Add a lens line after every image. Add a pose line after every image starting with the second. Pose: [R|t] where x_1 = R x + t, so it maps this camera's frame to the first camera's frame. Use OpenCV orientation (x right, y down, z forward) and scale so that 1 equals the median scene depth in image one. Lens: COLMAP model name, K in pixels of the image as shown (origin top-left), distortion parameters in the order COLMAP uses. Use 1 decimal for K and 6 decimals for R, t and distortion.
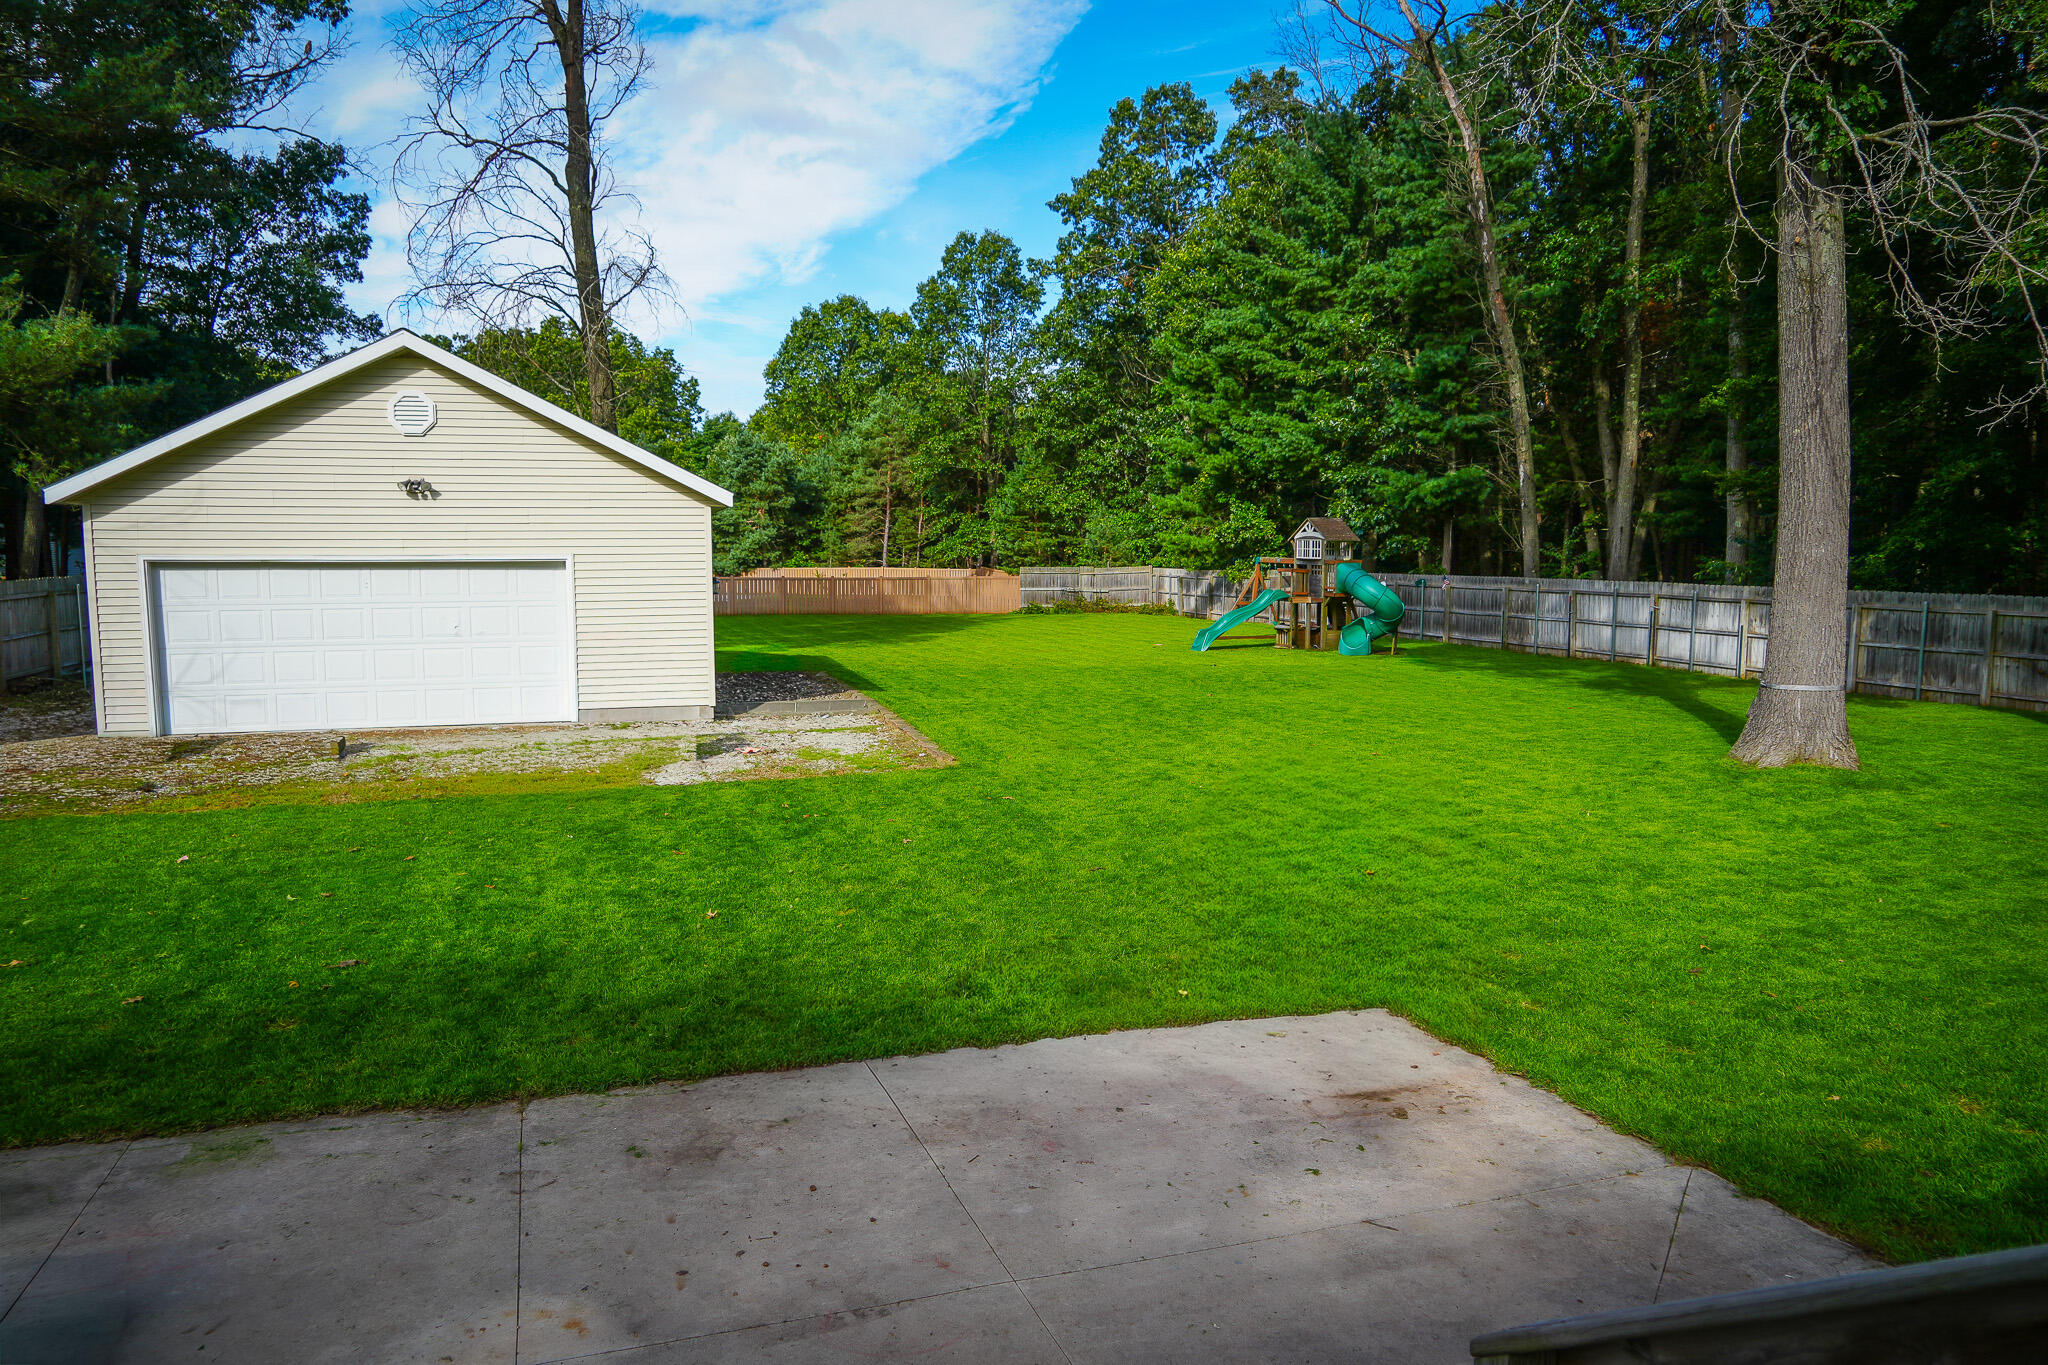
lens RADIAL K [[1330.5, 0, 1024.0], [0, 1330.5, 682.5], [0, 0, 1]] dist [-0.026504, 0.029350]
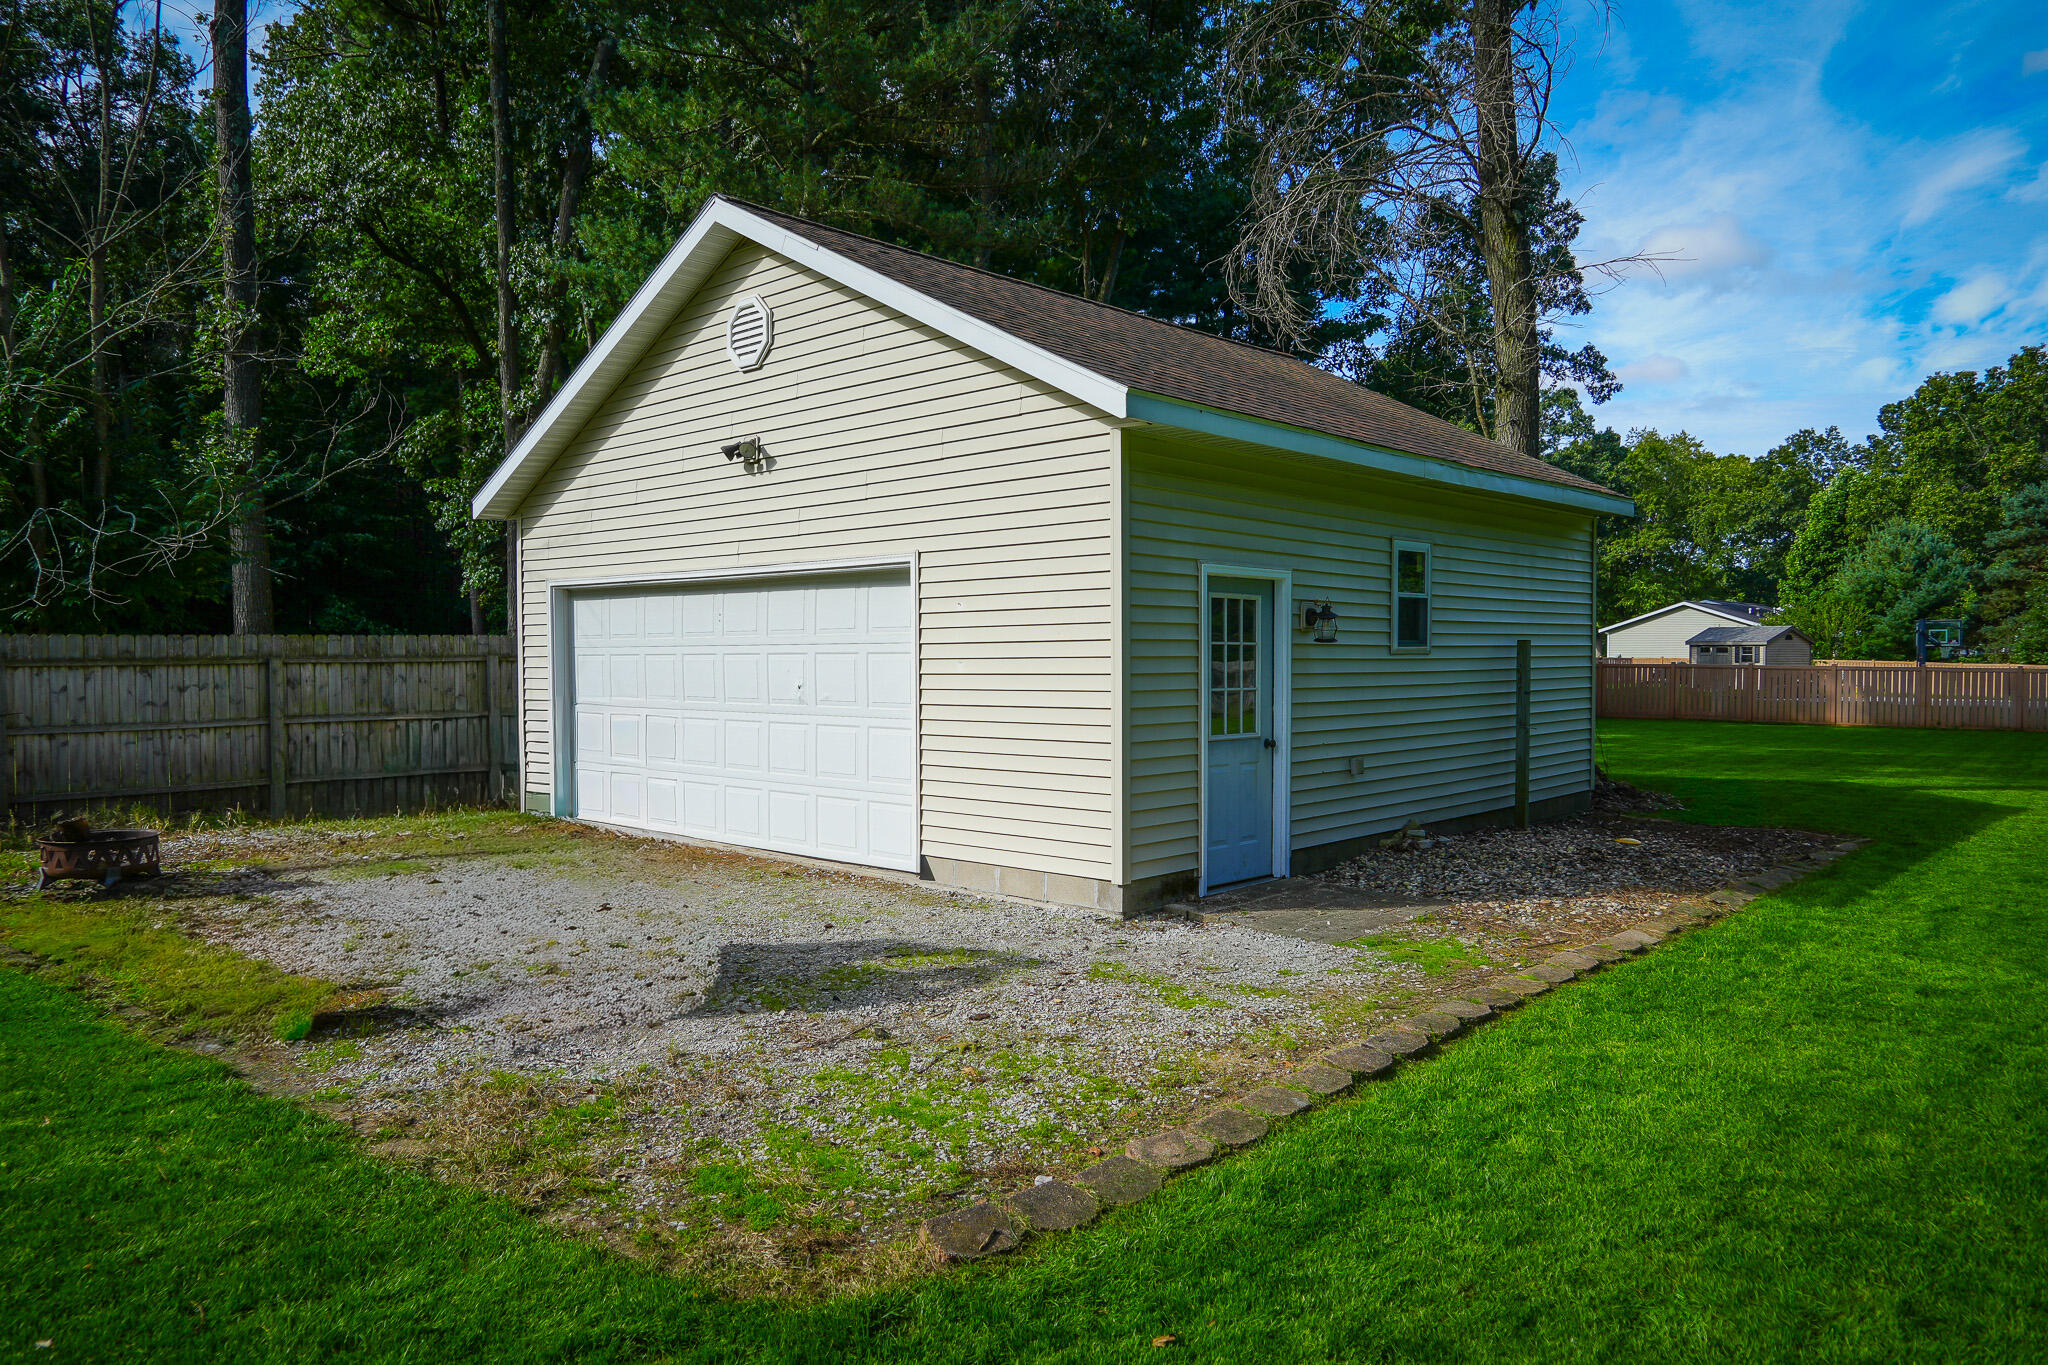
lens RADIAL K [[1330.5, 0, 1024.0], [0, 1330.5, 682.5], [0, 0, 1]] dist [-0.026504, 0.029350]
pose [[0.500086, 0.018031, -0.865788, 0.061986], [-0.089085, 0.995550, -0.030723, -0.016278], [0.861382, 0.092492, 0.499467, 0.373361]]
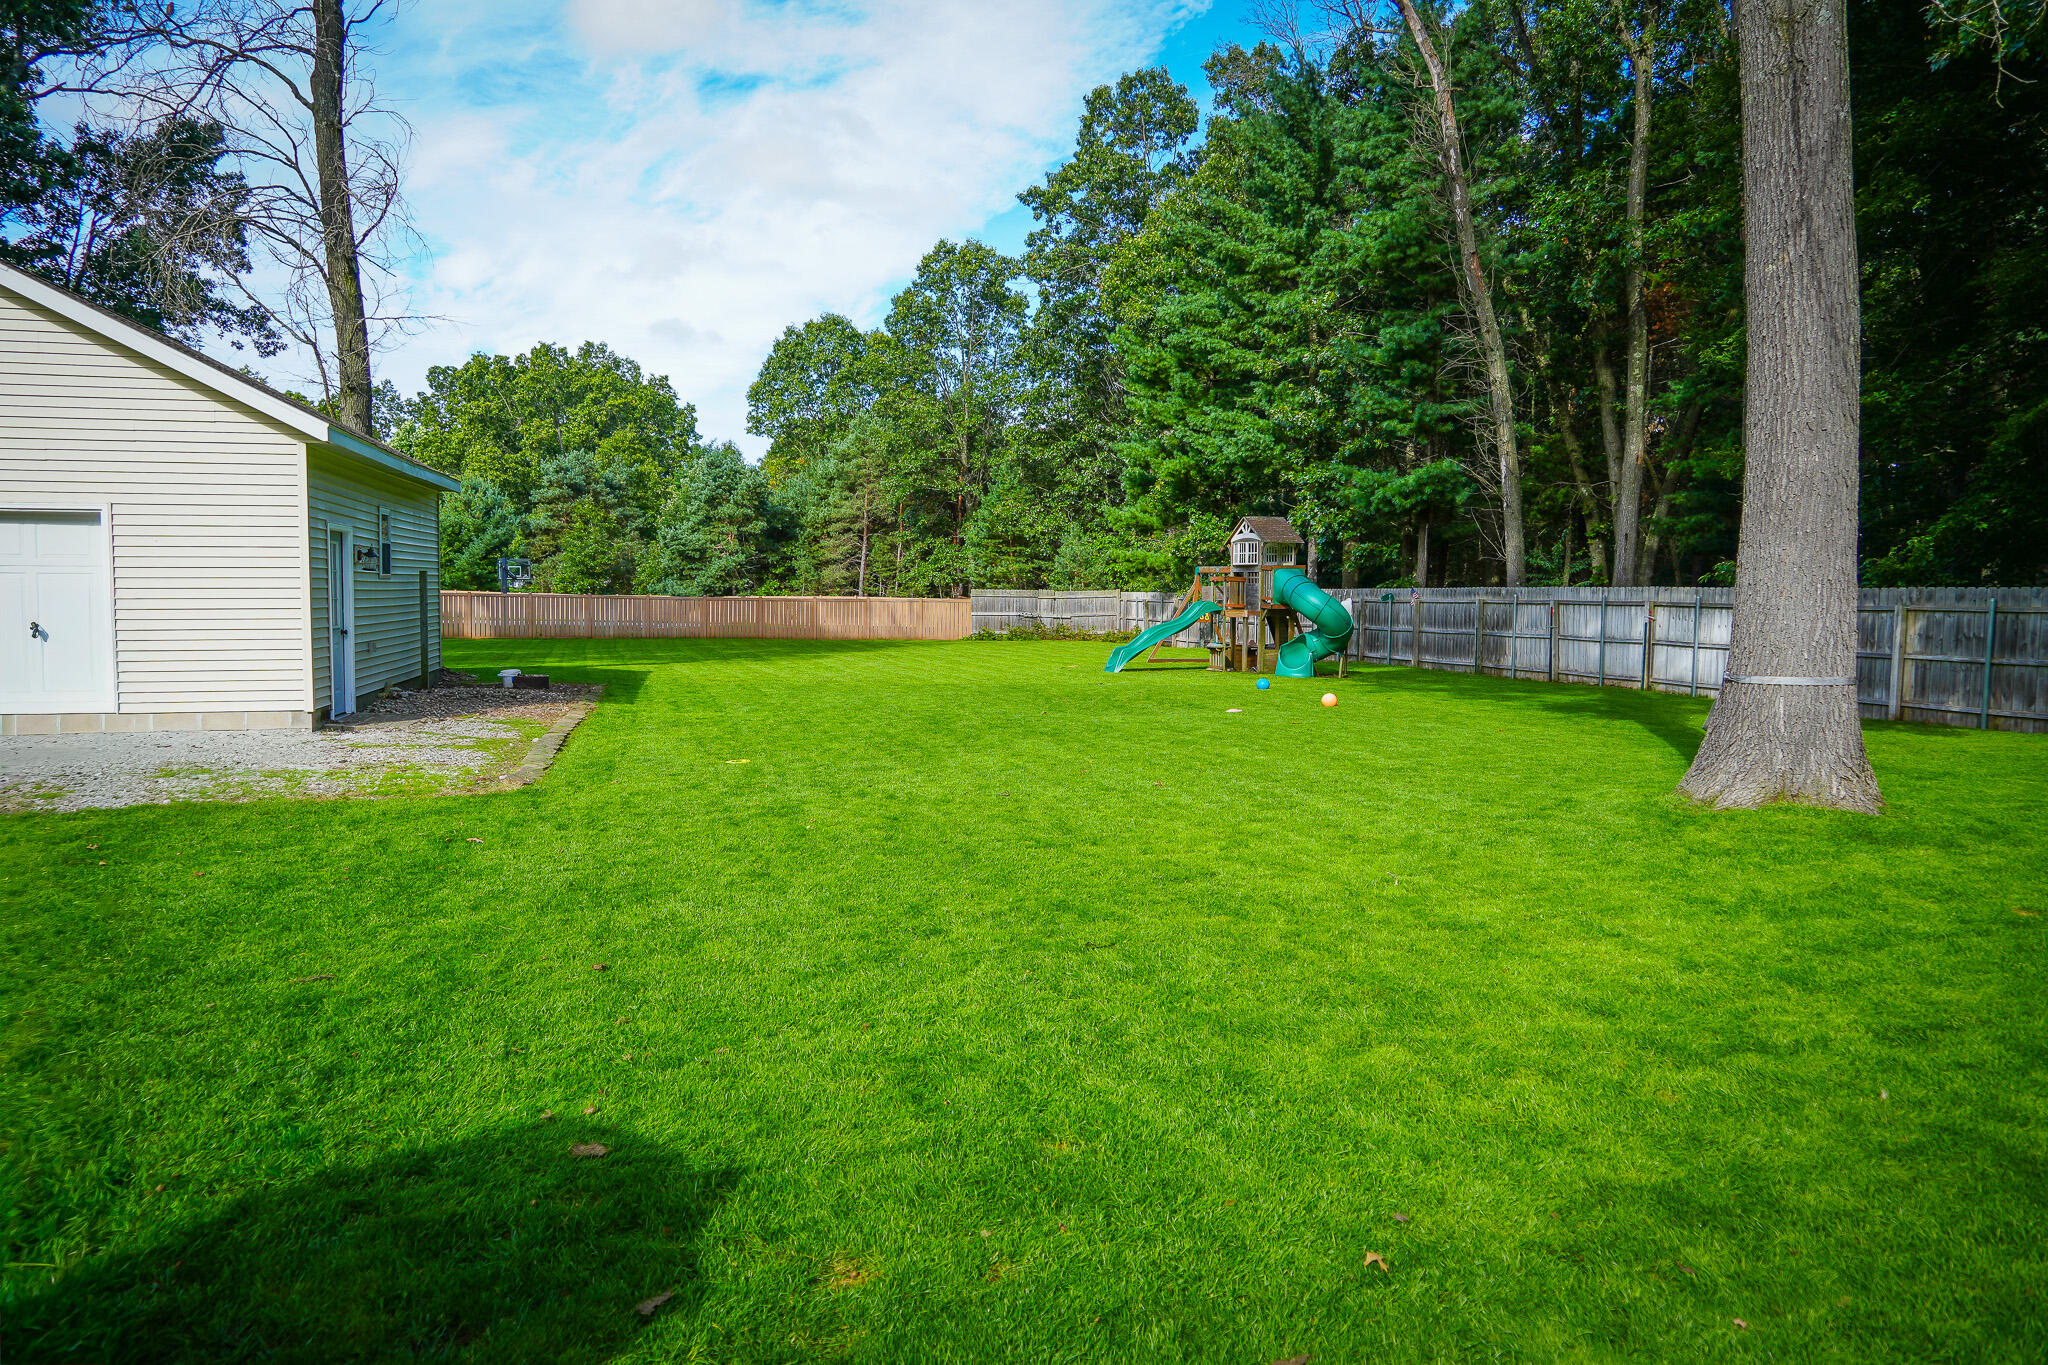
lens RADIAL K [[1330.5, 0, 1024.0], [0, 1330.5, 682.5], [0, 0, 1]] dist [-0.026504, 0.029350]
pose [[0.999294, 0.008981, -0.036489, 0.094238], [-0.010245, 0.999348, -0.034616, 0.011213], [0.036154, 0.034965, 0.998734, 0.136317]]
